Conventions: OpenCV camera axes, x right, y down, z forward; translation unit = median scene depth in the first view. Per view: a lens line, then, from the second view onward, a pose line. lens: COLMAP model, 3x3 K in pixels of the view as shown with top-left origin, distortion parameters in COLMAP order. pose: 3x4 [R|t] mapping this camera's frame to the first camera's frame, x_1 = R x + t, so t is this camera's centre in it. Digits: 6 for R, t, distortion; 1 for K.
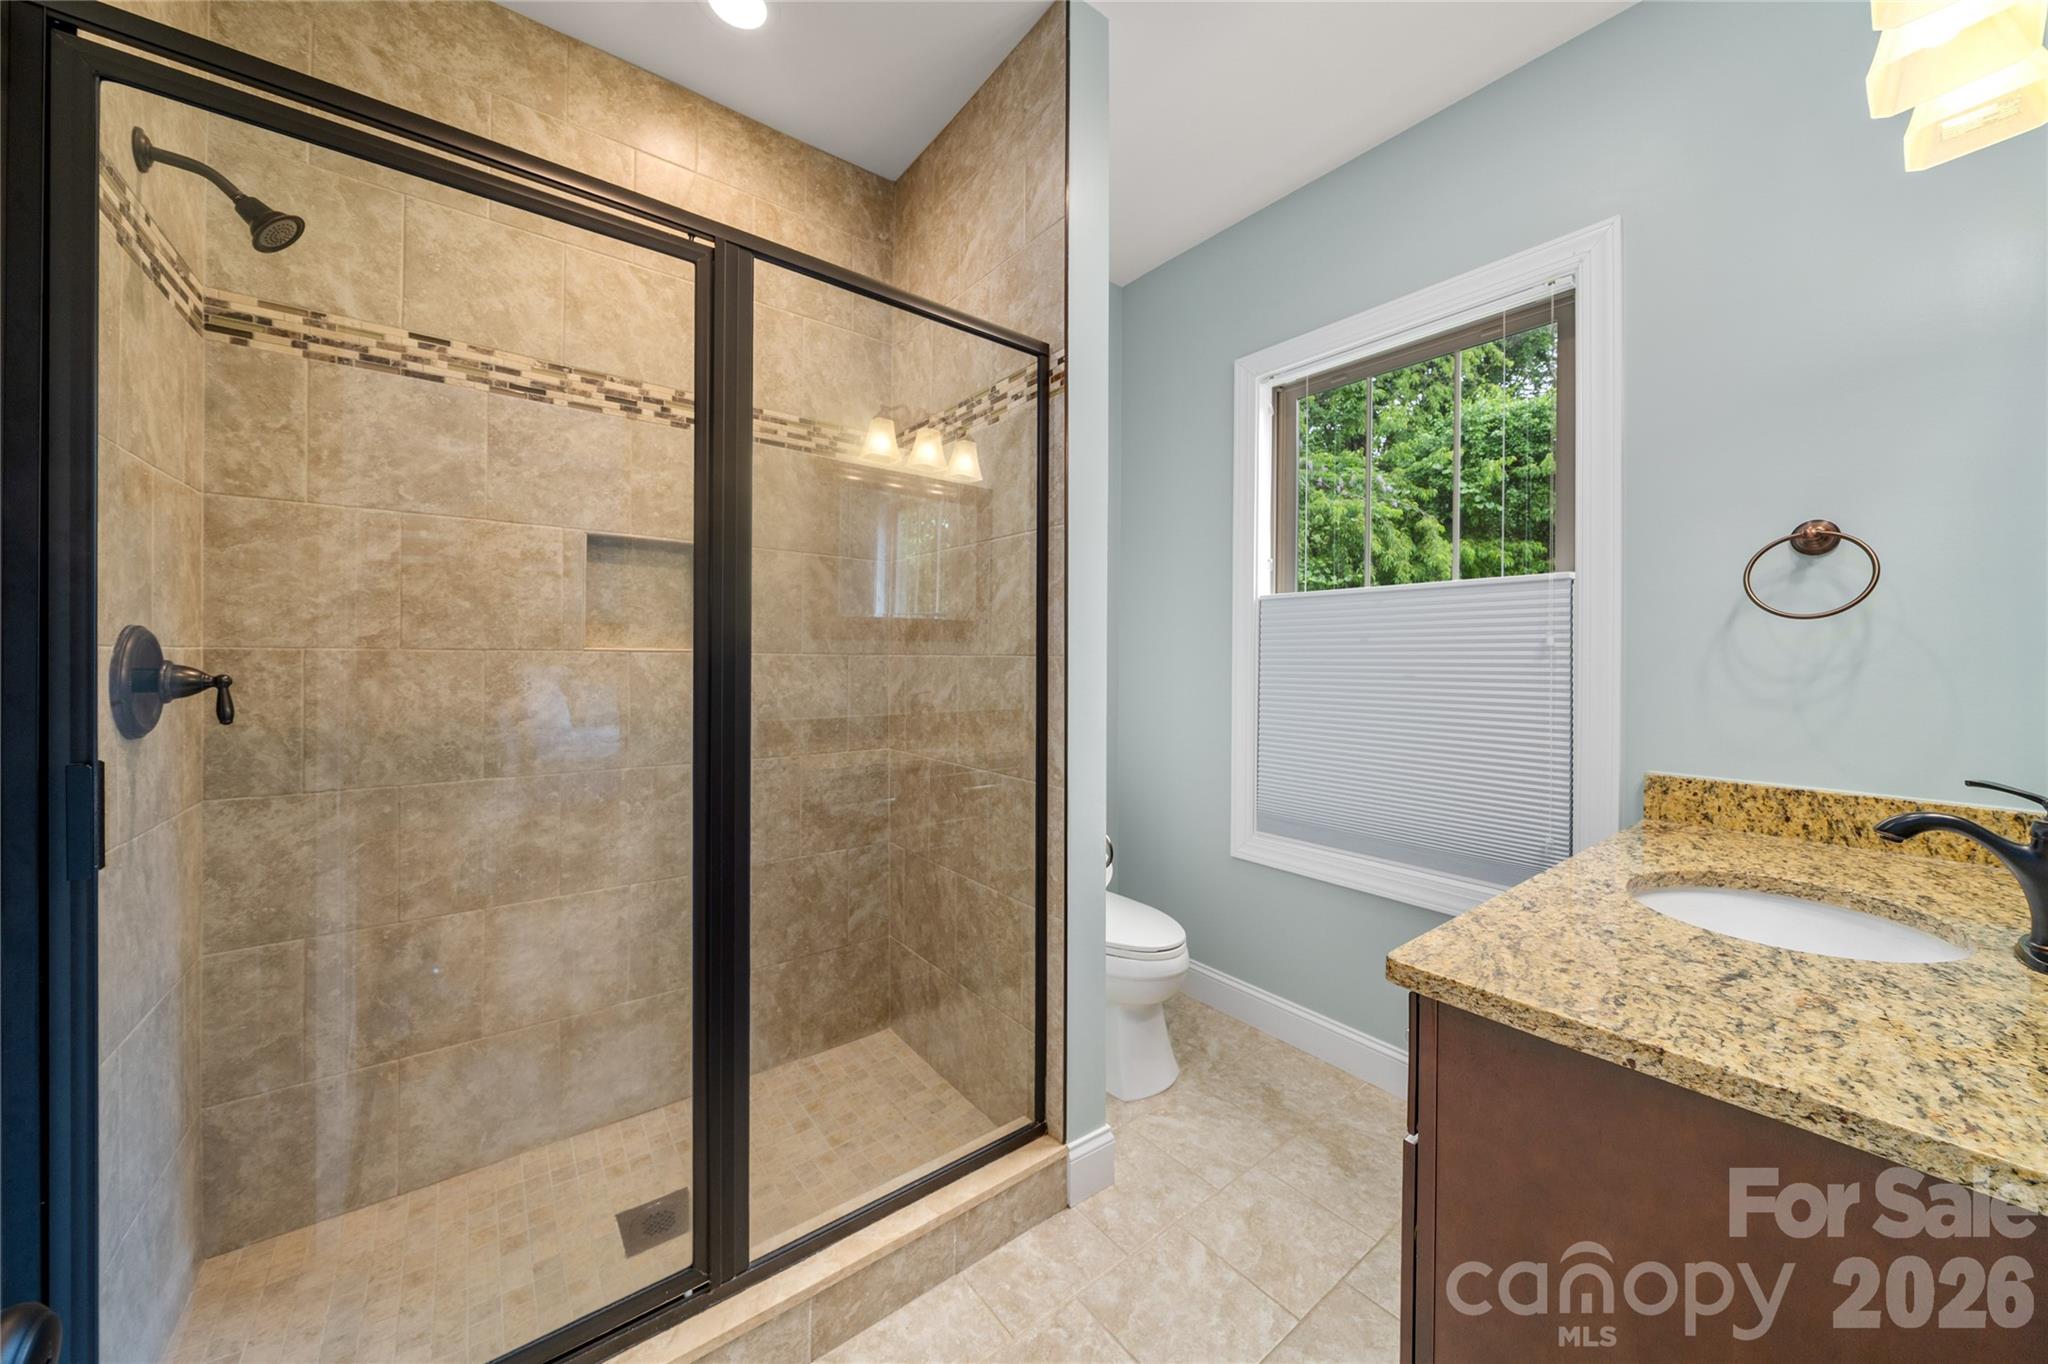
lens RADIAL K [[712.8, 0, 1028.3], [0, 712.8, 675.4], [0, 0, 1]] dist [-0.006974, 0.000225]
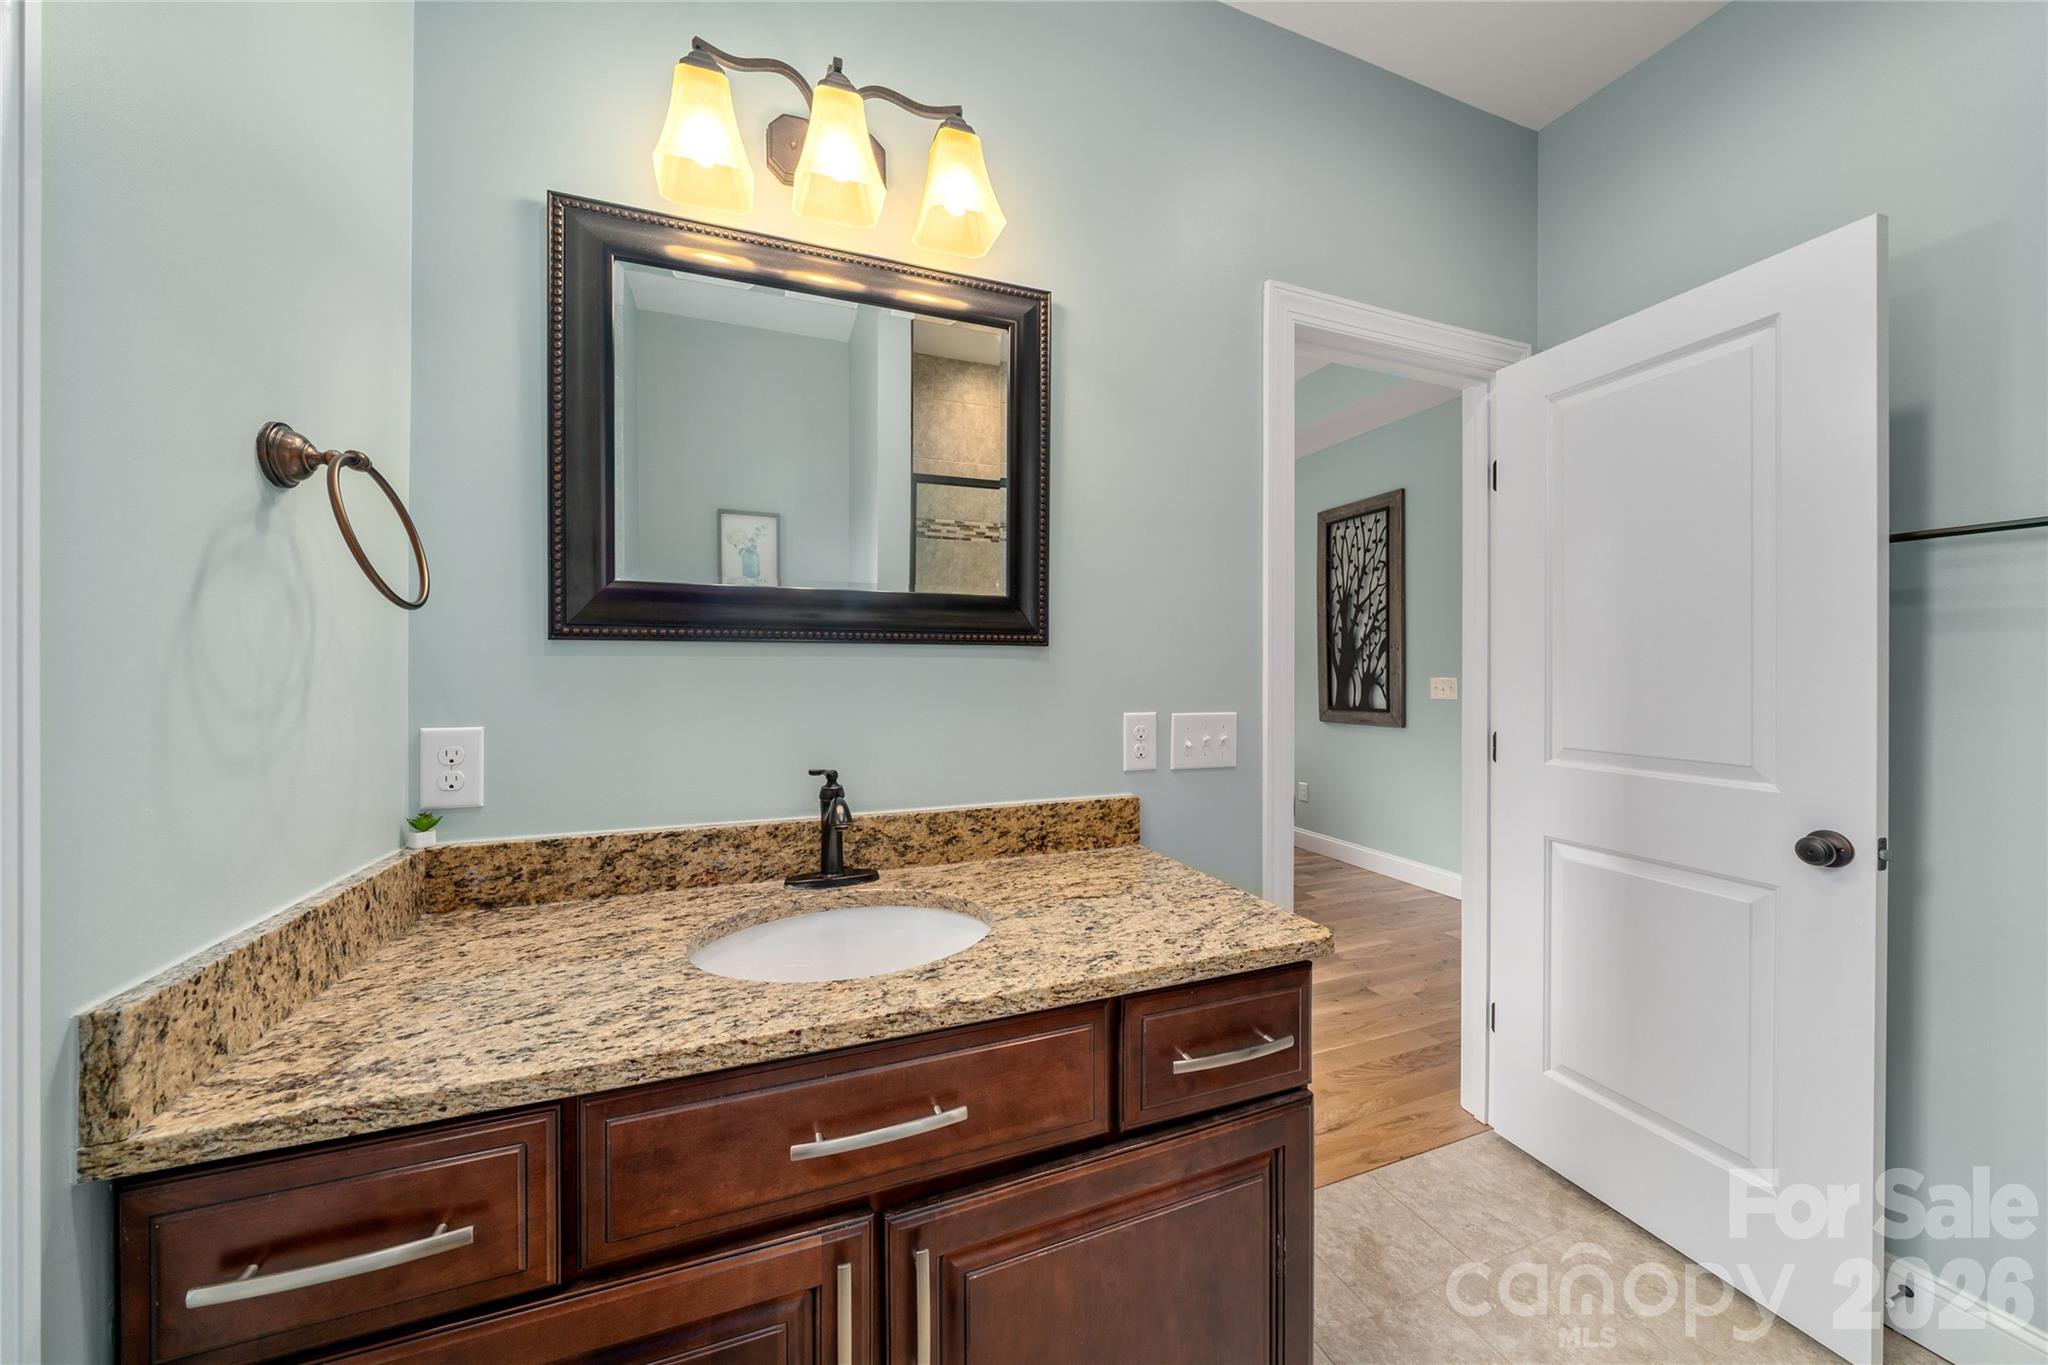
lens RADIAL K [[712.8, 0, 1028.3], [0, 712.8, 675.9], [0, 0, 1]] dist [-0.006974, 0.000225]
pose [[-0.958396, -0.010953, 0.285231, 0.657625], [-0.000616, 0.999341, 0.036306, -0.071634], [-0.285440, 0.034620, -0.957771, 2.254171]]
